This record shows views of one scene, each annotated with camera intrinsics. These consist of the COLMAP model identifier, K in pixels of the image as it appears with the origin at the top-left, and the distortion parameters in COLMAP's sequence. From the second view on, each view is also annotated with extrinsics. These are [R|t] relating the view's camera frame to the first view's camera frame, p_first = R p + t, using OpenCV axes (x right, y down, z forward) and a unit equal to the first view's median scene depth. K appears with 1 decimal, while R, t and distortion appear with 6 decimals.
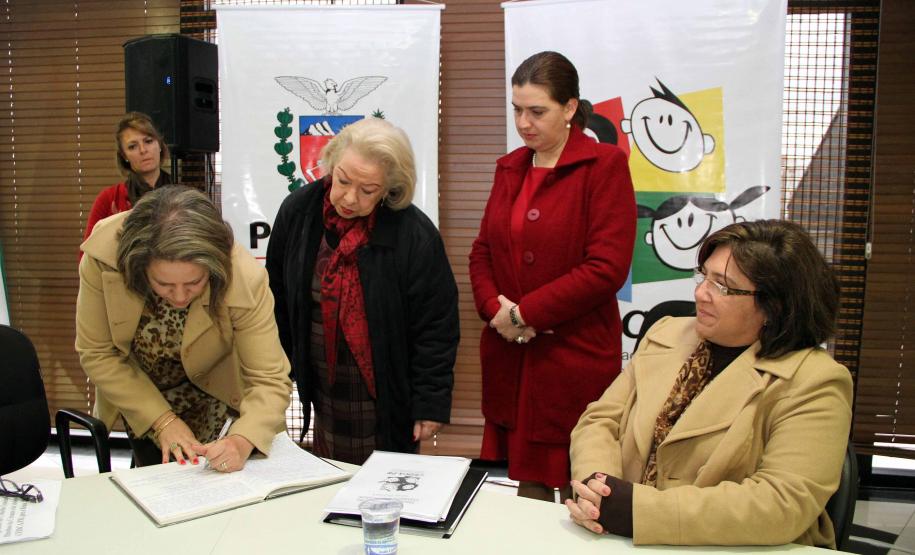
lens RADIAL K [[781.8, 0, 442.3], [0, 781.8, 292.6], [0, 0, 1]] dist [-0.171739, 0.132351]
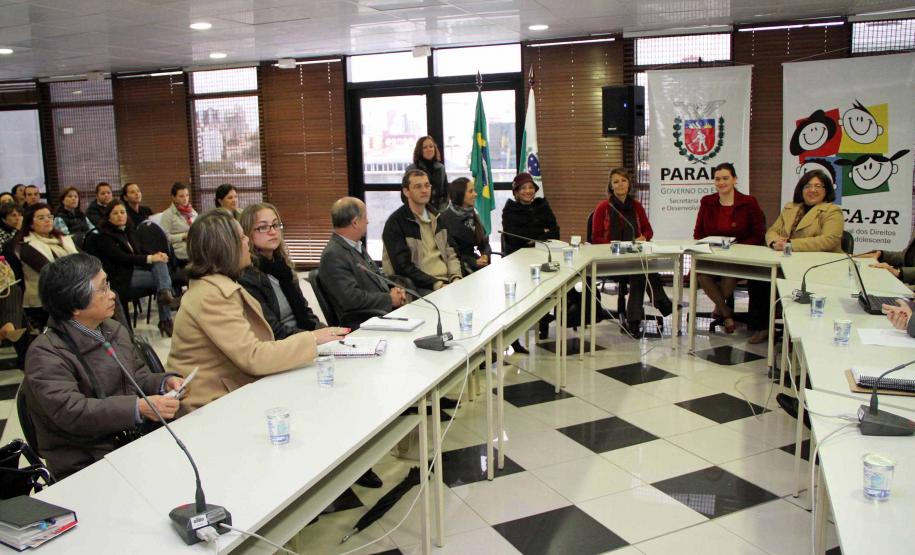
lens RADIAL K [[754.6, 0, 474.3], [0, 754.6, 279.9], [0, 0, 1]] dist [-0.148892, 0.110122]
pose [[0.931897, 0.034774, -0.361052, 0.036624], [-0.009022, 0.997308, 0.072769, 0.079843], [0.362610, -0.064556, 0.929702, -1.244360]]
